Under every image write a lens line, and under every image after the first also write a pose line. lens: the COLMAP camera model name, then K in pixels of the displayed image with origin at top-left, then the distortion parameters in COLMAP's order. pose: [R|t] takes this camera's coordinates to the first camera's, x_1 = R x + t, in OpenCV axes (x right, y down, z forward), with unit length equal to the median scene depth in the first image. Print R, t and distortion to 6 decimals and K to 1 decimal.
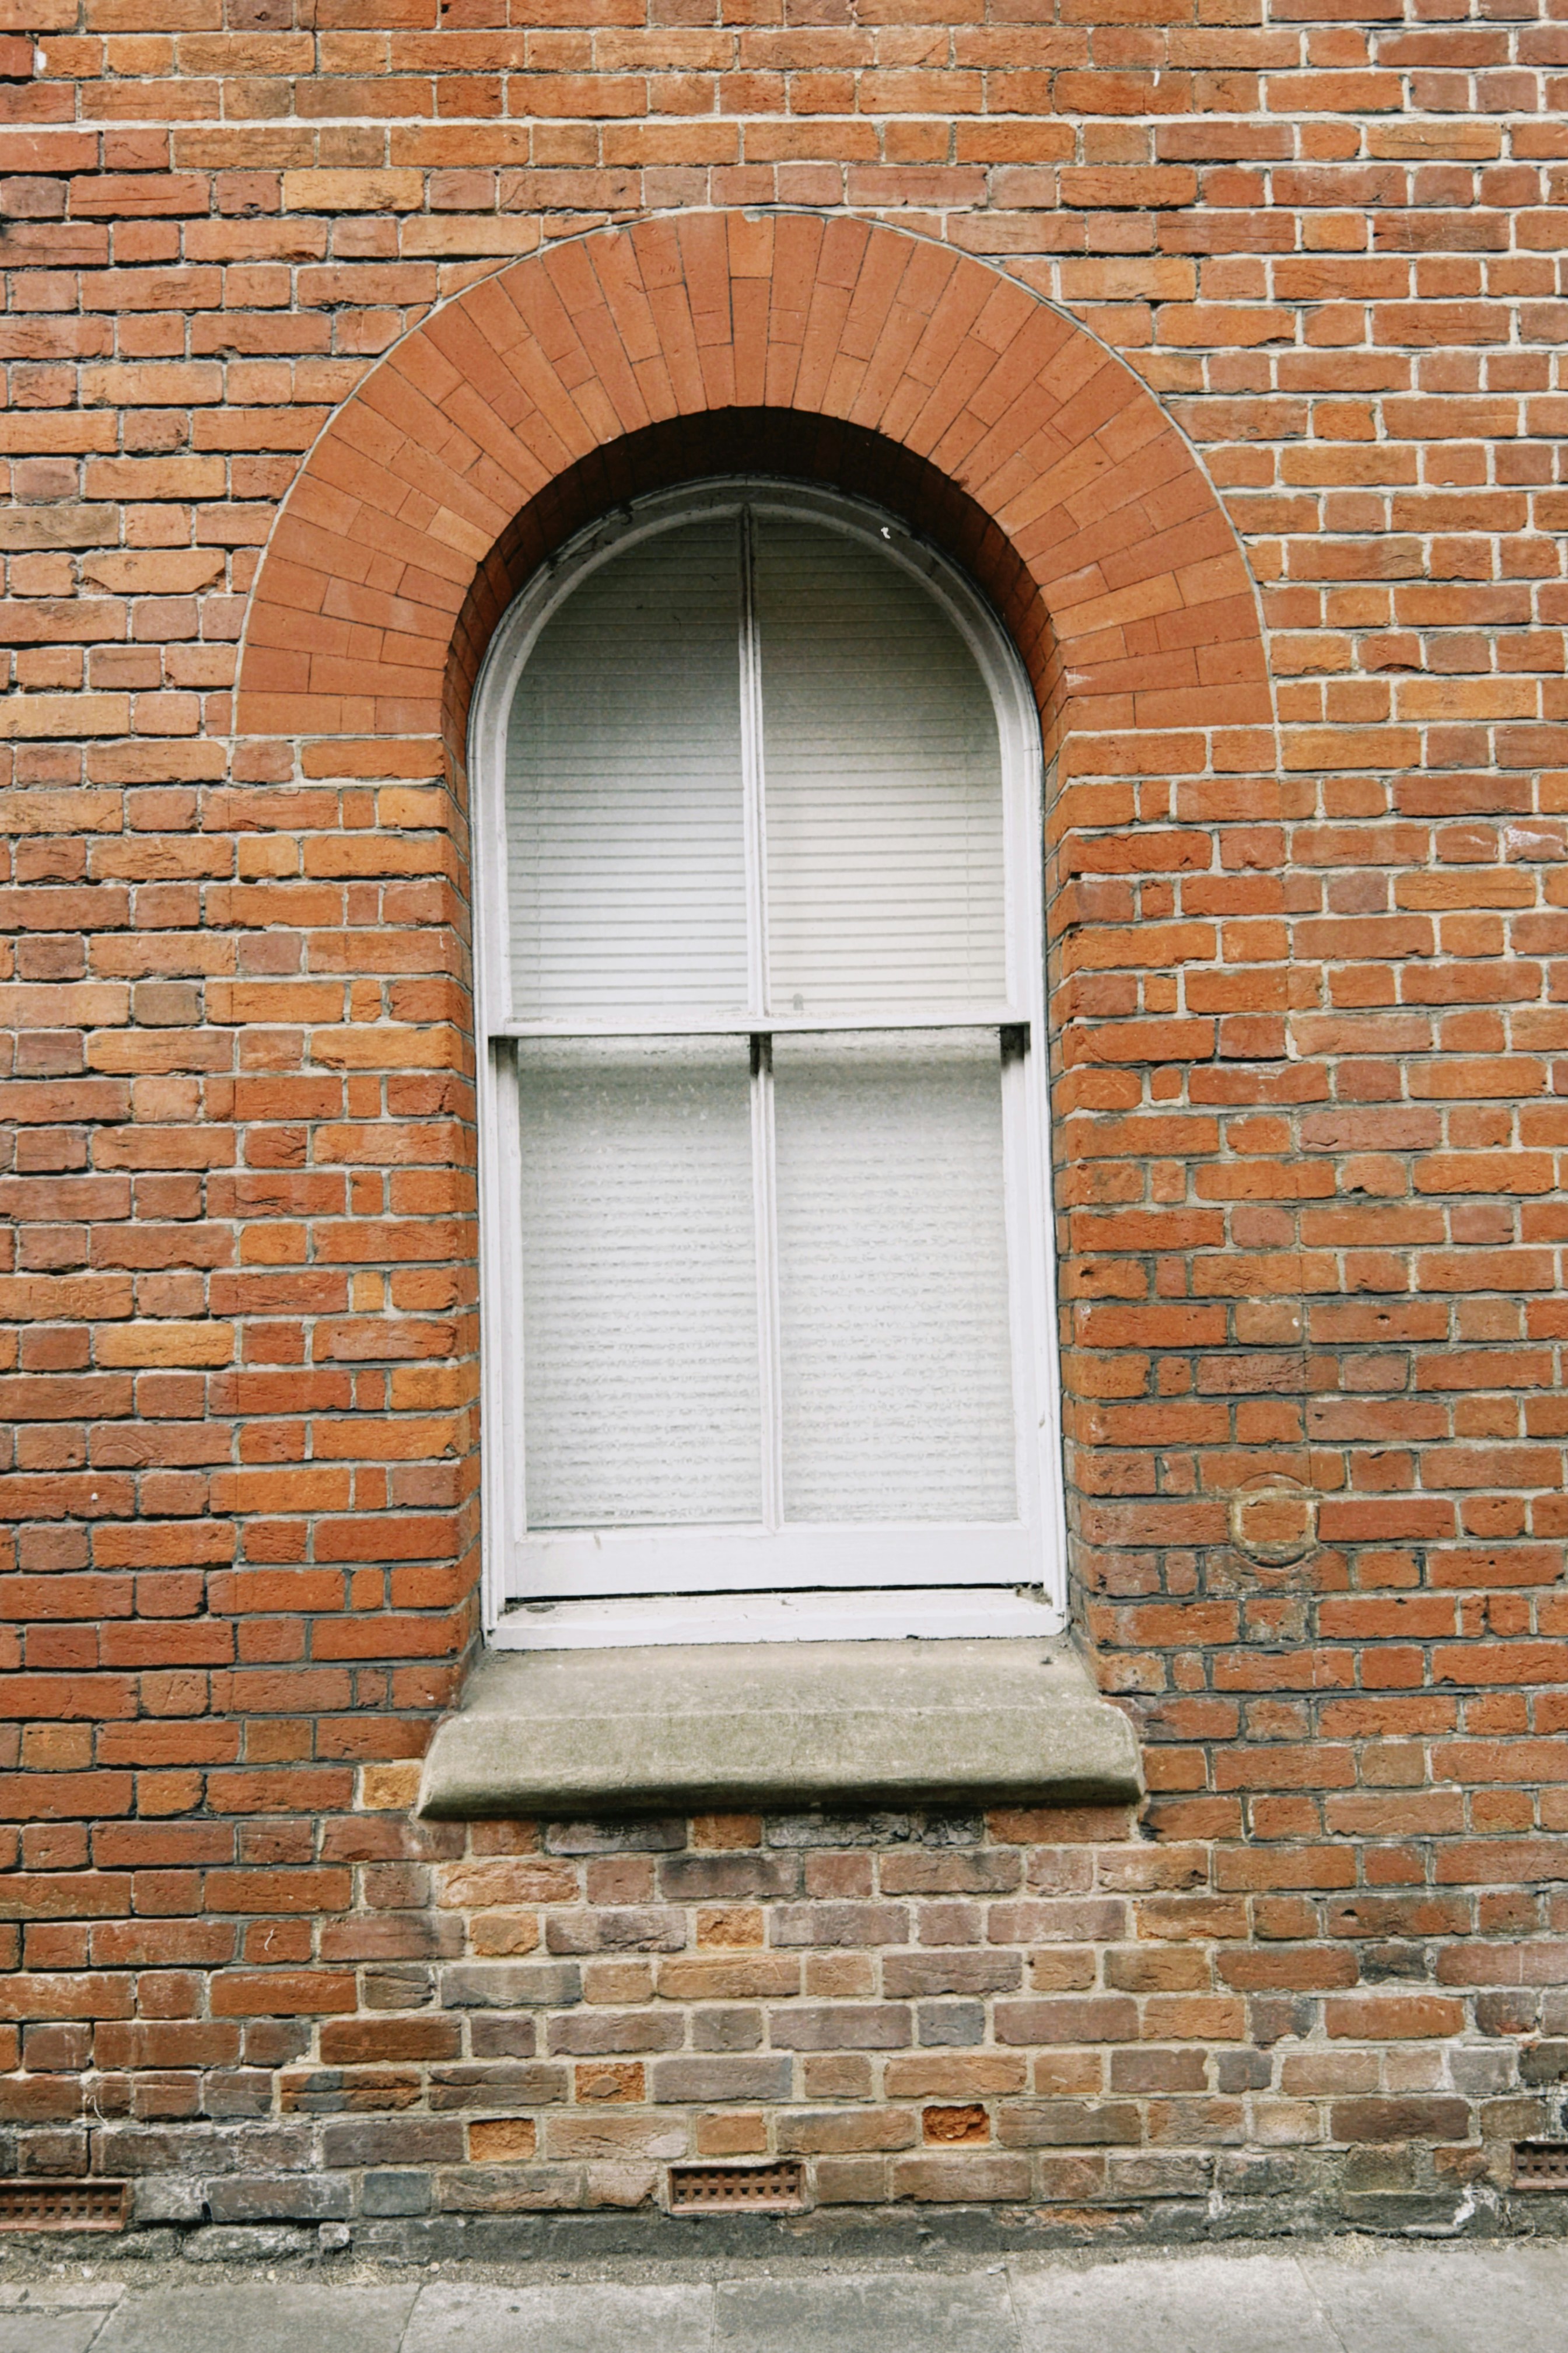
lens RADIAL K [[1634.3, 0, 784.0], [0, 1634.3, 1176.5], [0, 0, 1]] dist [0.086387, -0.117045]
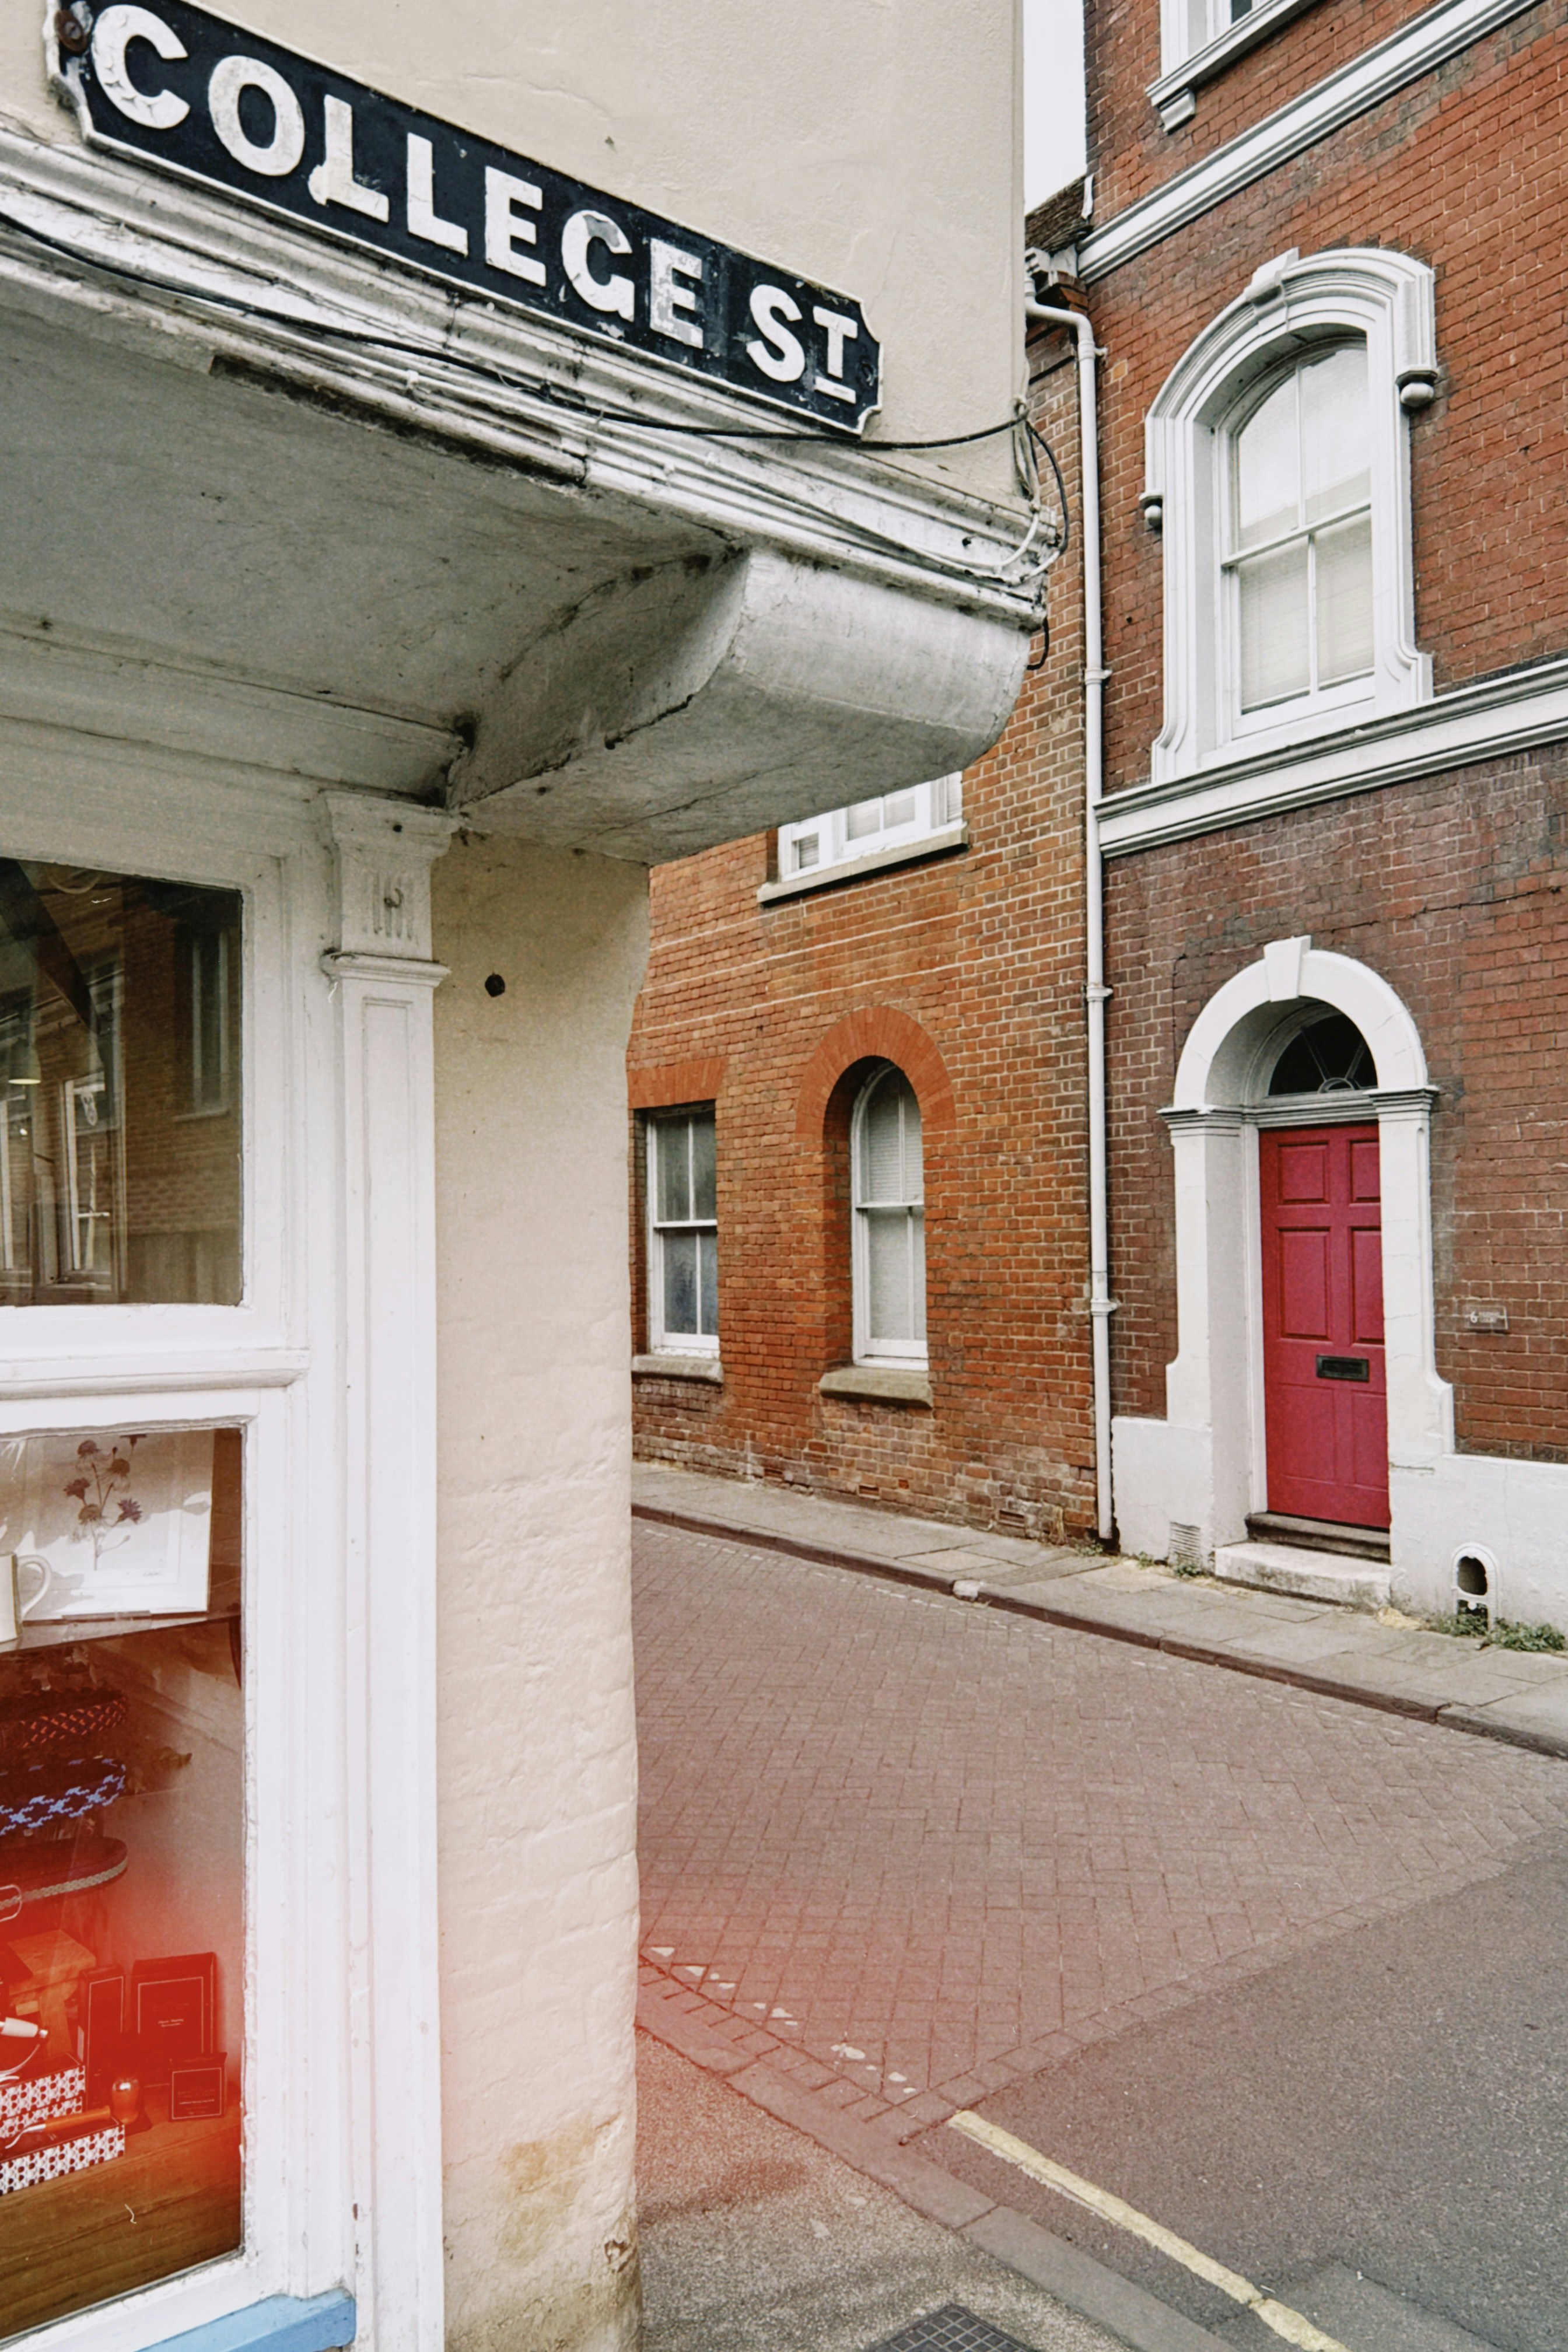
lens RADIAL K [[1633.7, 0, 784.0], [0, 1633.7, 1176.0], [0, 0, 1]] dist [0.086387, -0.117045]
pose [[0.582184, -0.019427, -0.812825, 3.136018], [0.030448, 0.999534, -0.002081, -0.174443], [0.812487, -0.023537, 0.582504, -1.511728]]
